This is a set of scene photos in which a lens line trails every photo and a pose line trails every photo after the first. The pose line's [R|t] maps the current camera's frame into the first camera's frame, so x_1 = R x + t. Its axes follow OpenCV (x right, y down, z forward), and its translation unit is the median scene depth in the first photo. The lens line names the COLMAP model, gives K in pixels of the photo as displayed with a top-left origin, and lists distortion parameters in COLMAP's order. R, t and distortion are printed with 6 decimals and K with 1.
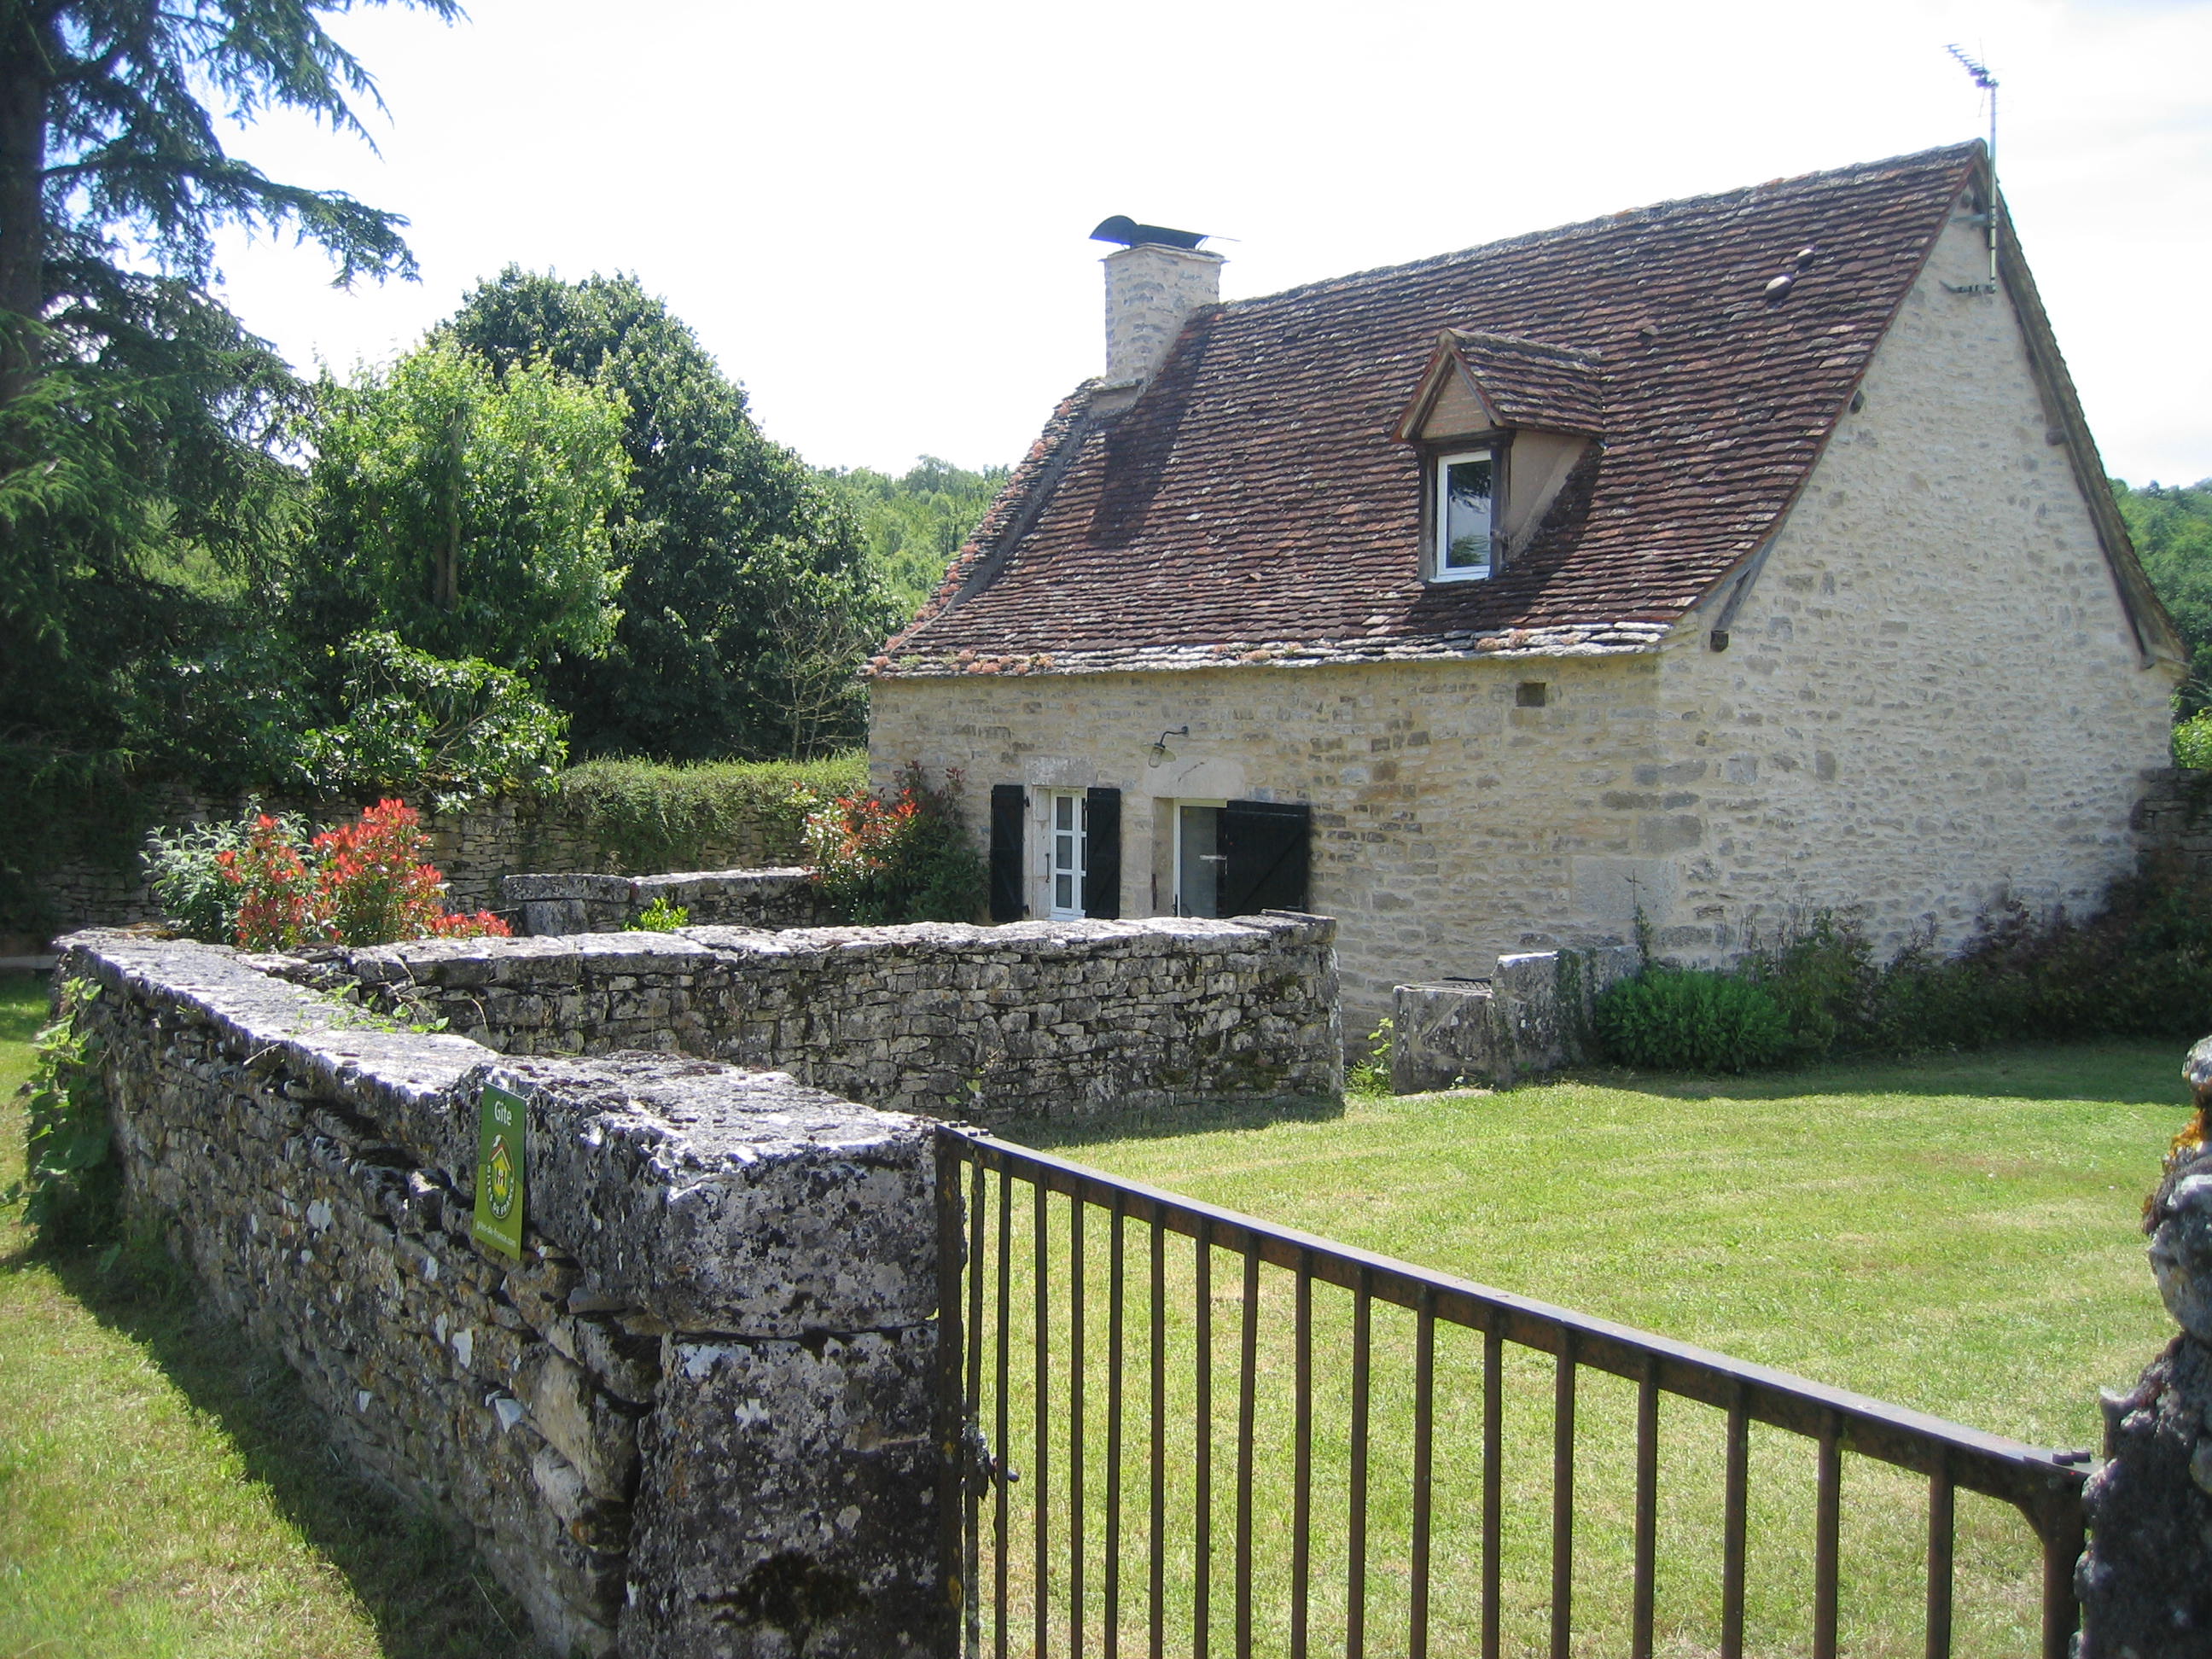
lens RADIAL K [[2290.8, 0, 1086.1], [0, 2290.8, 838.4], [0, 0, 1]] dist [-0.120900, 0.108155]
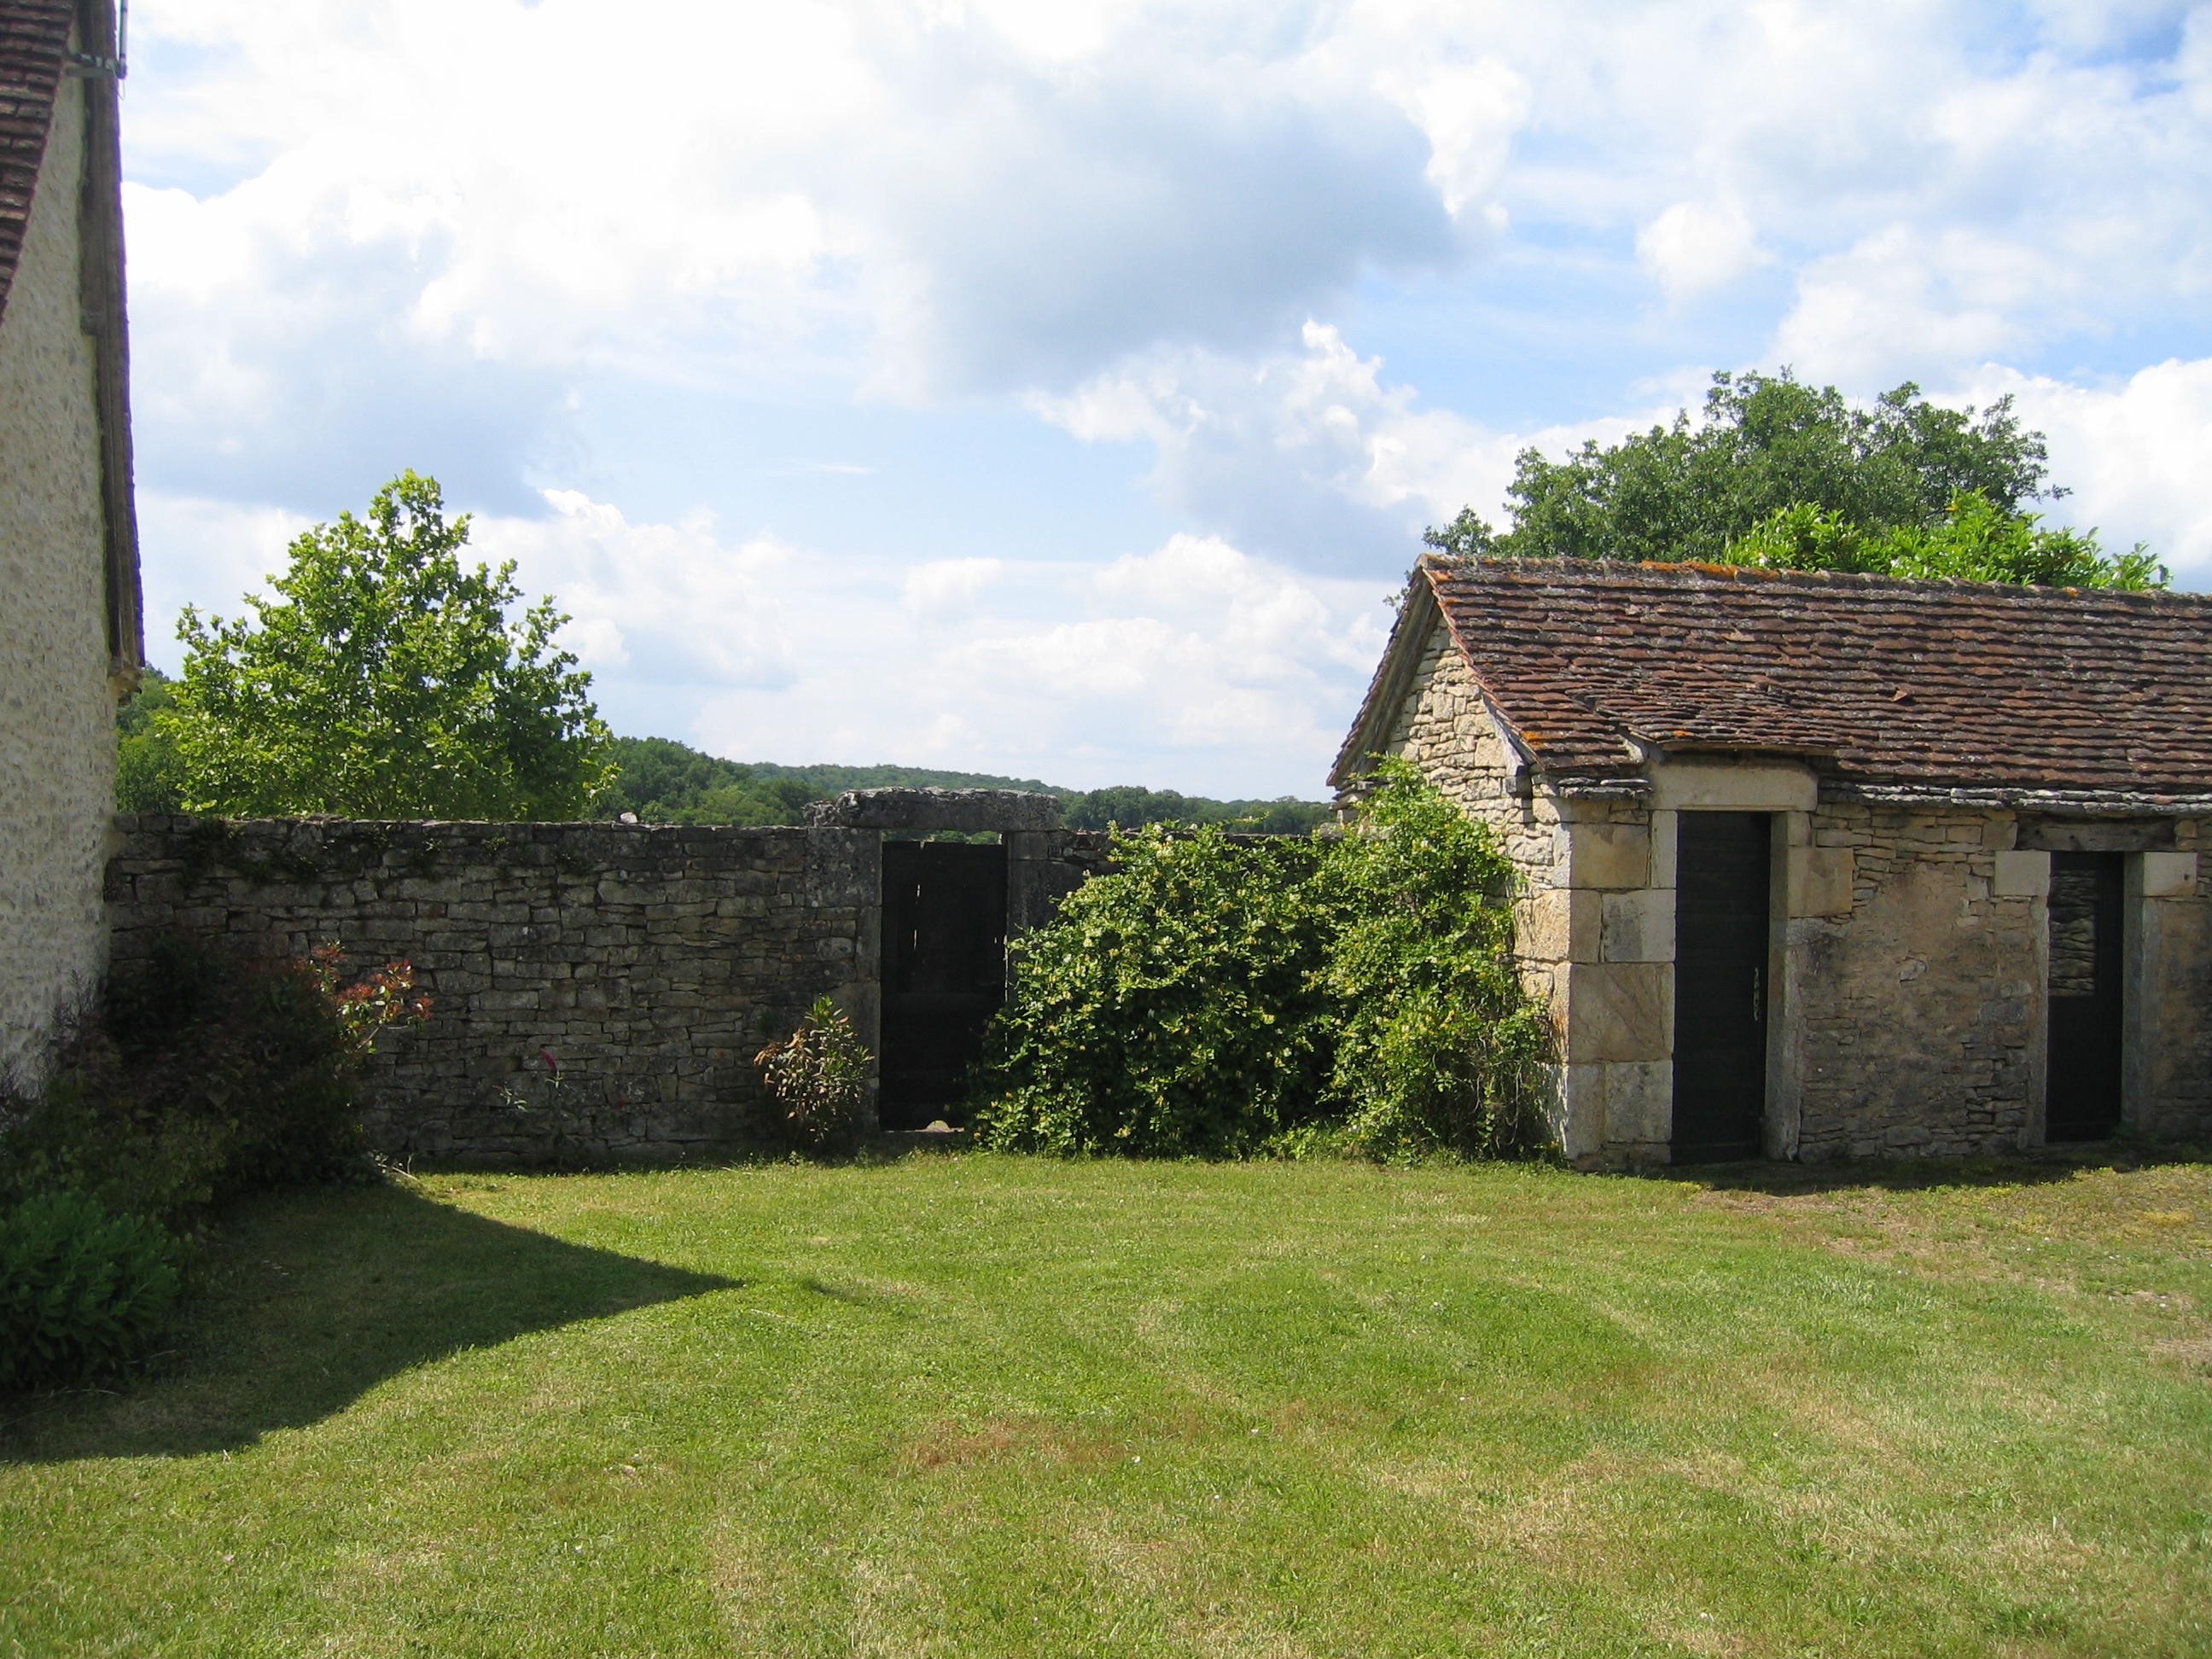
lens RADIAL K [[2290.8, 0, 1086.1], [0, 2290.8, 838.4], [0, 0, 1]] dist [-0.120900, 0.108155]
pose [[0.304655, 0.002143, 0.952460, -0.119752], [0.029025, 0.999512, -0.011532, -0.006619], [-0.952020, 0.031158, 0.304444, 0.514041]]
